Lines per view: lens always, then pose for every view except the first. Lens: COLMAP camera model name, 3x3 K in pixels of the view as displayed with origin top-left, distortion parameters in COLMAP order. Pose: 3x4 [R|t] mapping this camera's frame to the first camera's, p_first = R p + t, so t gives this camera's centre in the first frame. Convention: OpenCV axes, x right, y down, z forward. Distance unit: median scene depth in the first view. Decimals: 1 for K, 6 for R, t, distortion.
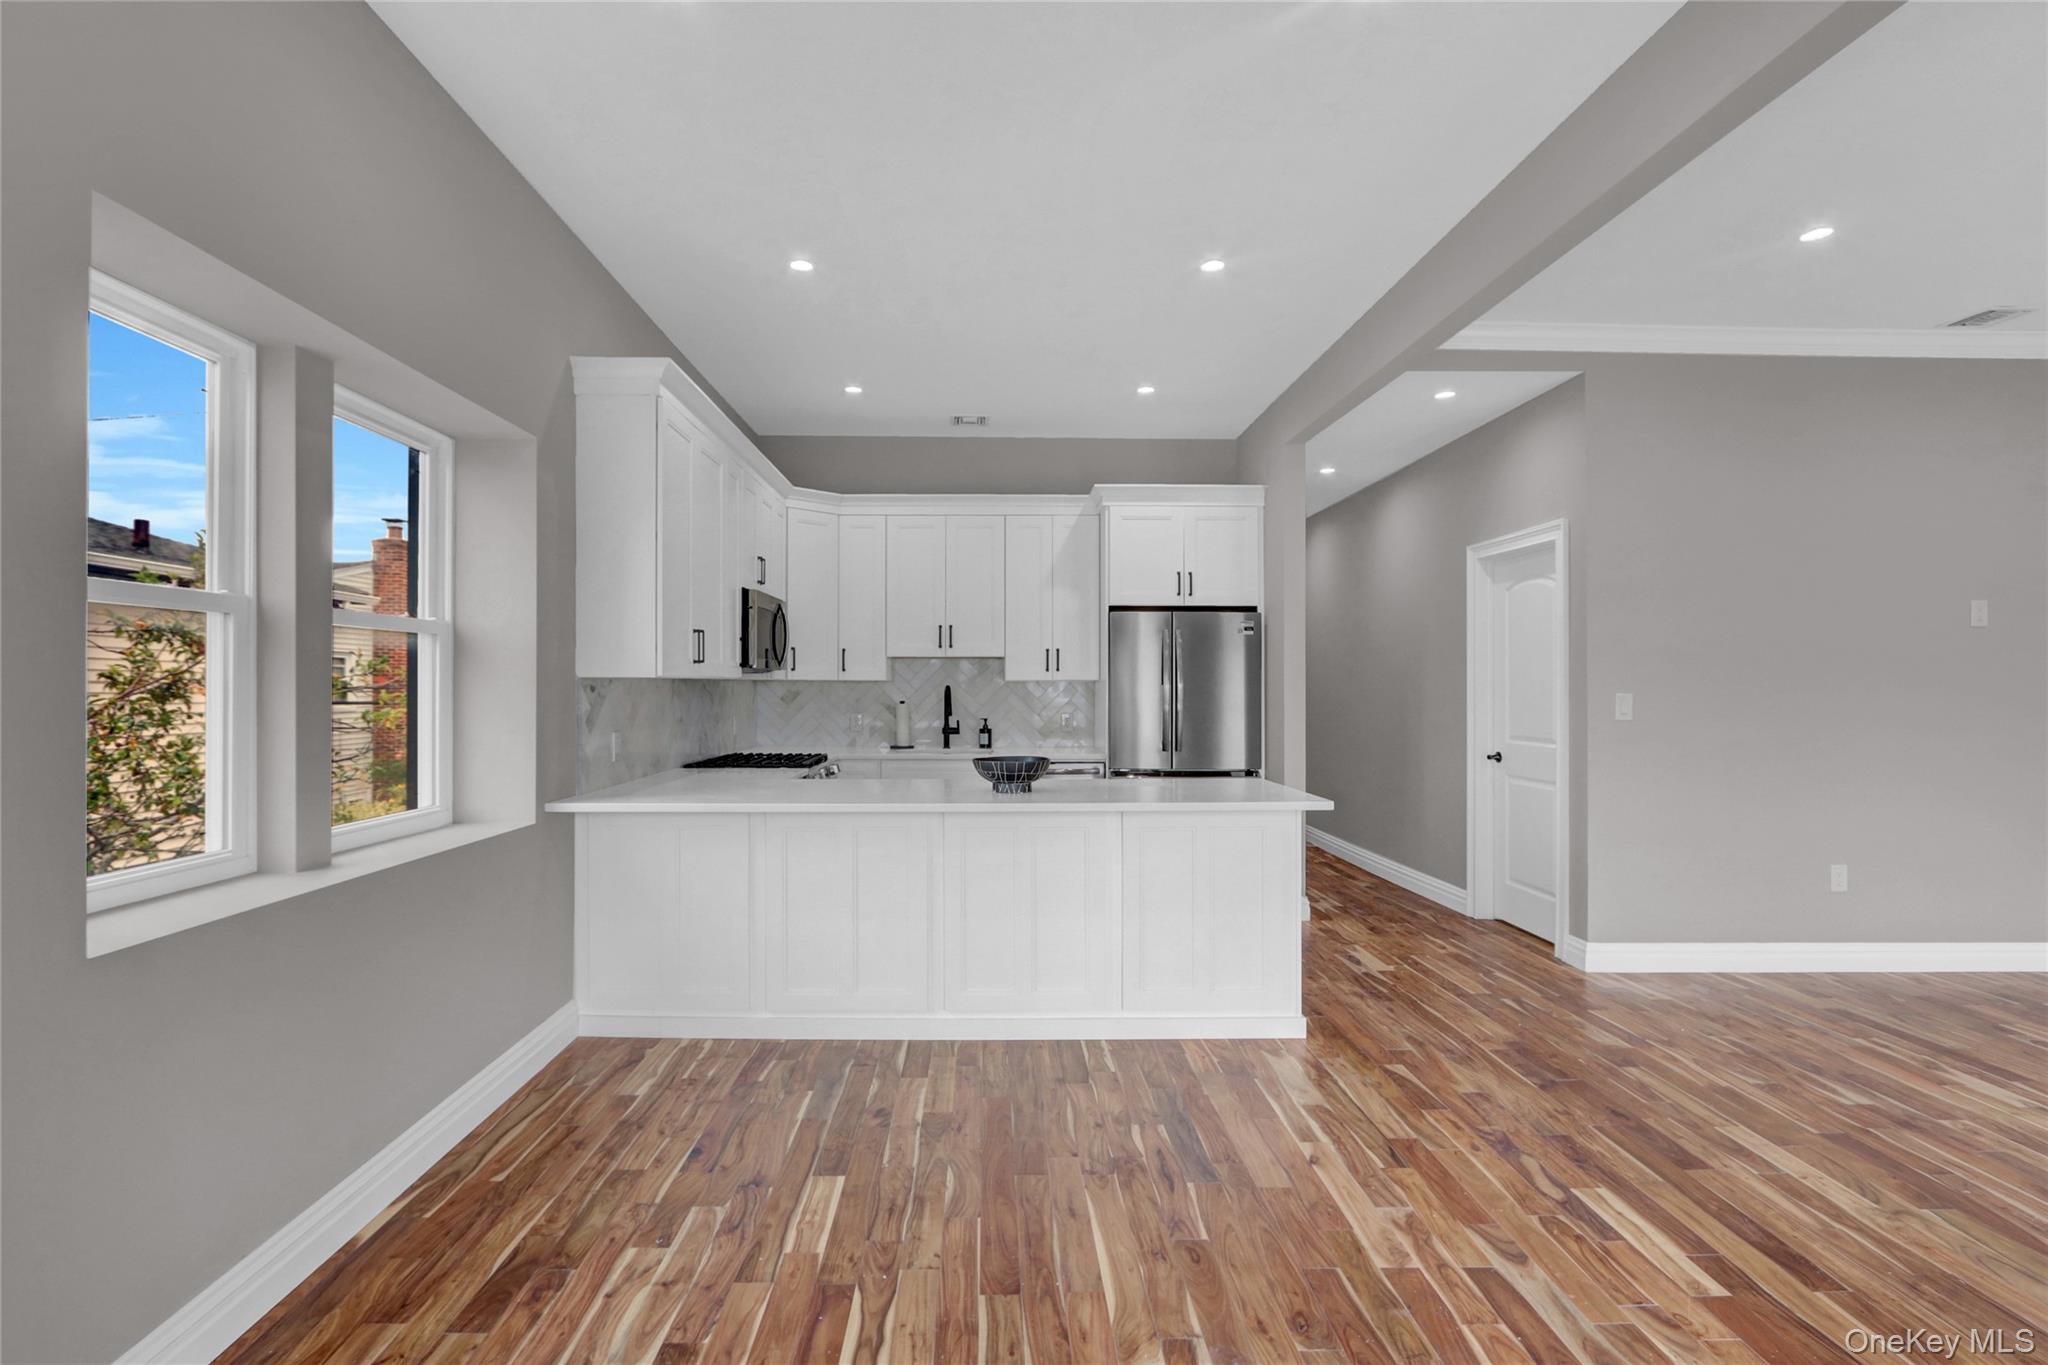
lens RADIAL K [[989.8, 0, 1004.8], [0, 989.8, 681.7], [0, 0, 1]] dist [-0.019634, 0.004982]
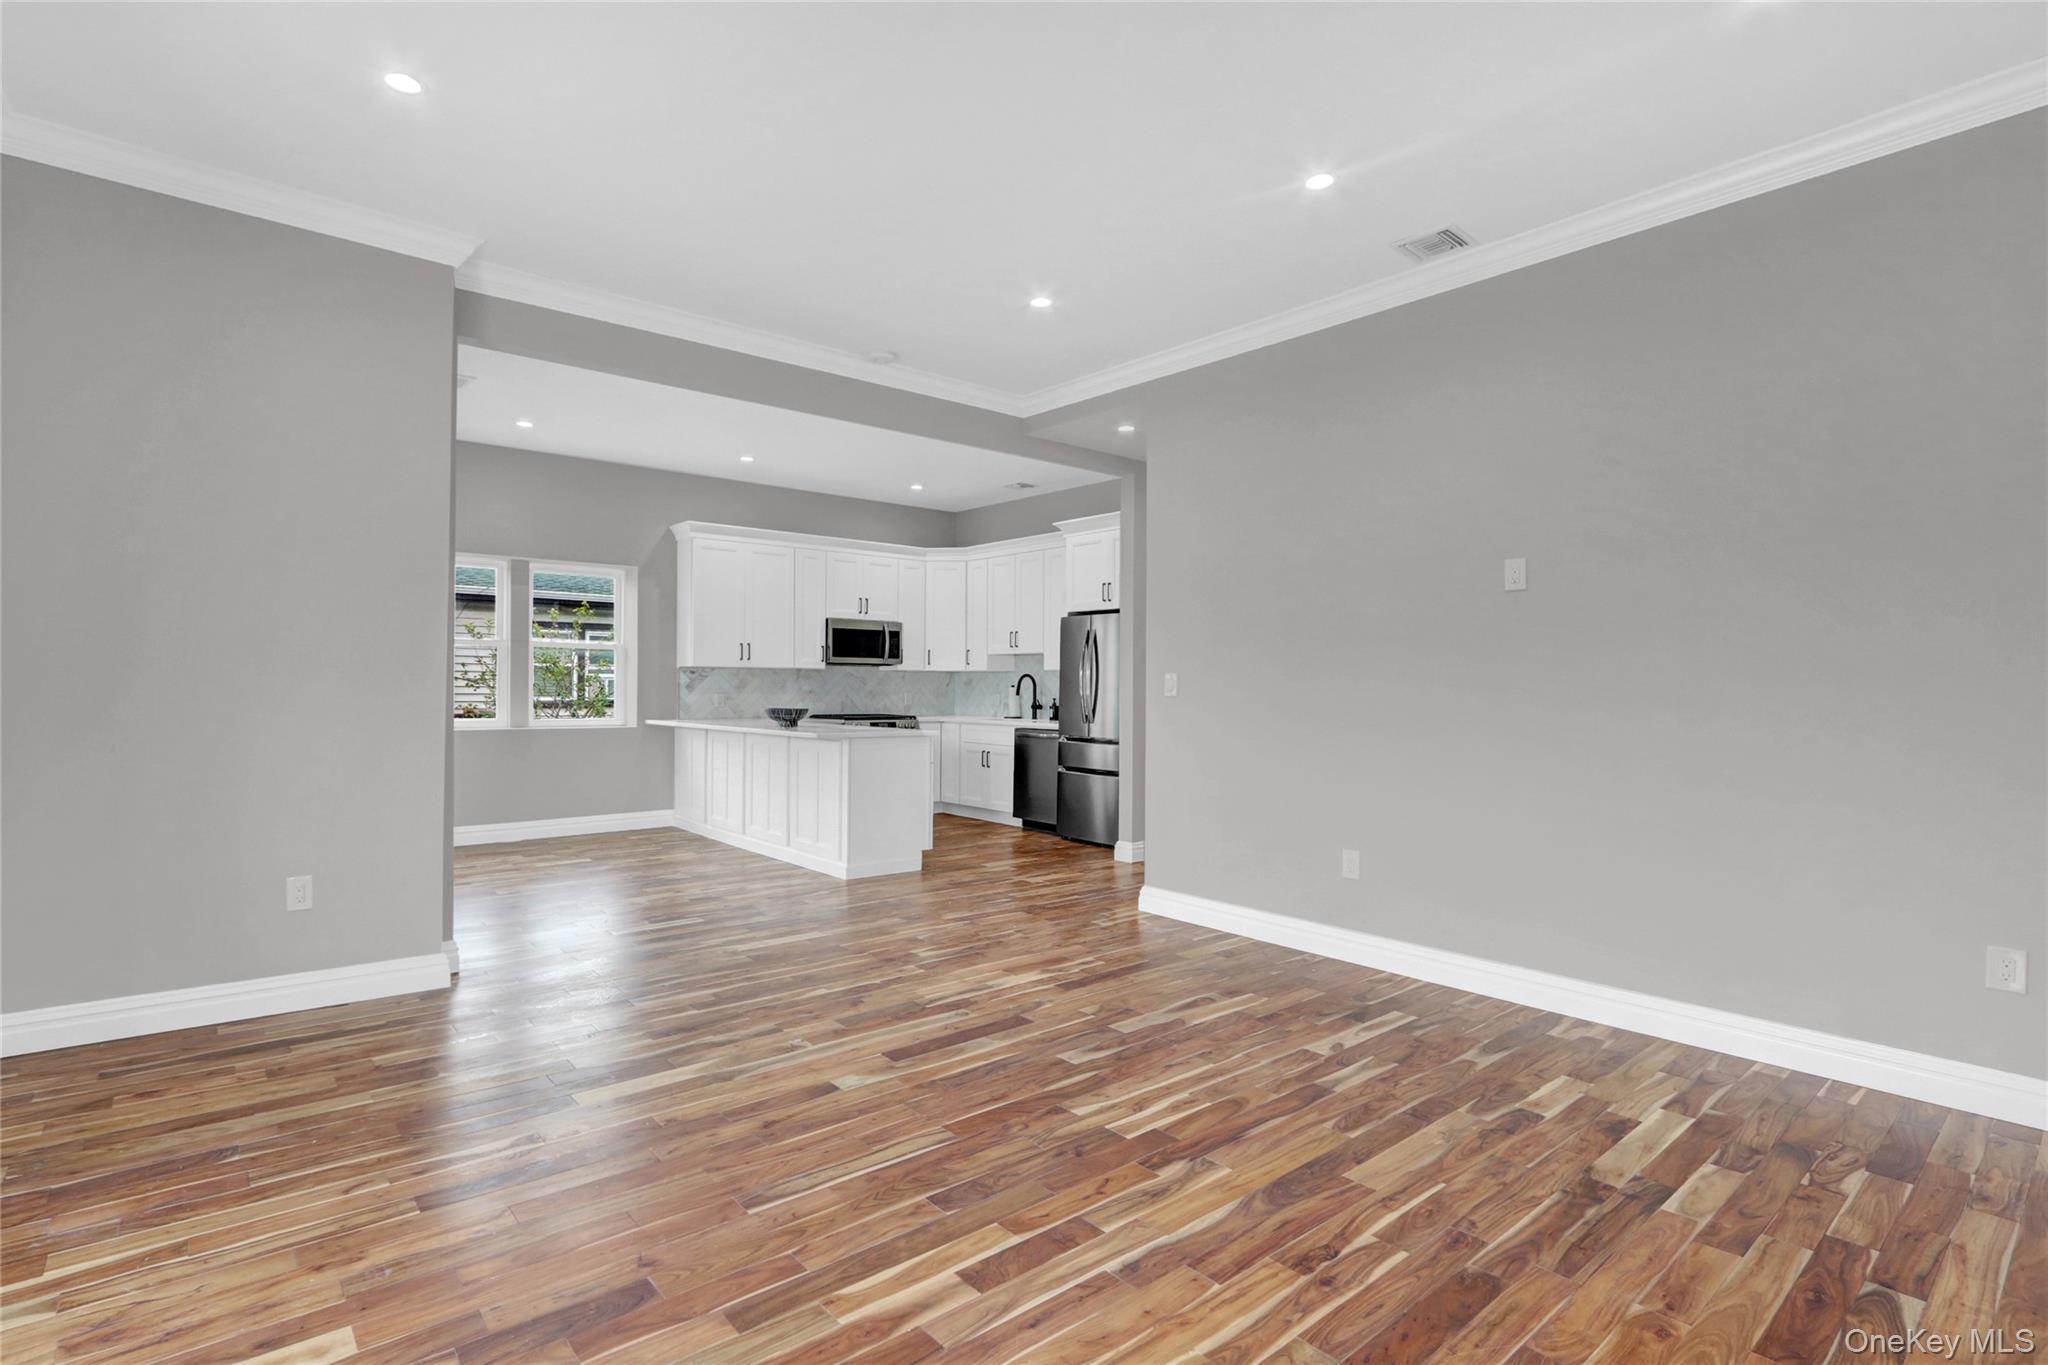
lens RADIAL K [[989.8, 0, 1019.2], [0, 989.8, 693.5], [0, 0, 1]] dist [-0.019634, 0.004982]
pose [[0.634583, 0.008551, -0.772808, 1.802384], [-0.004536, 0.999963, 0.007339, 0.036453], [0.772842, -0.001152, 0.634598, 0.175780]]
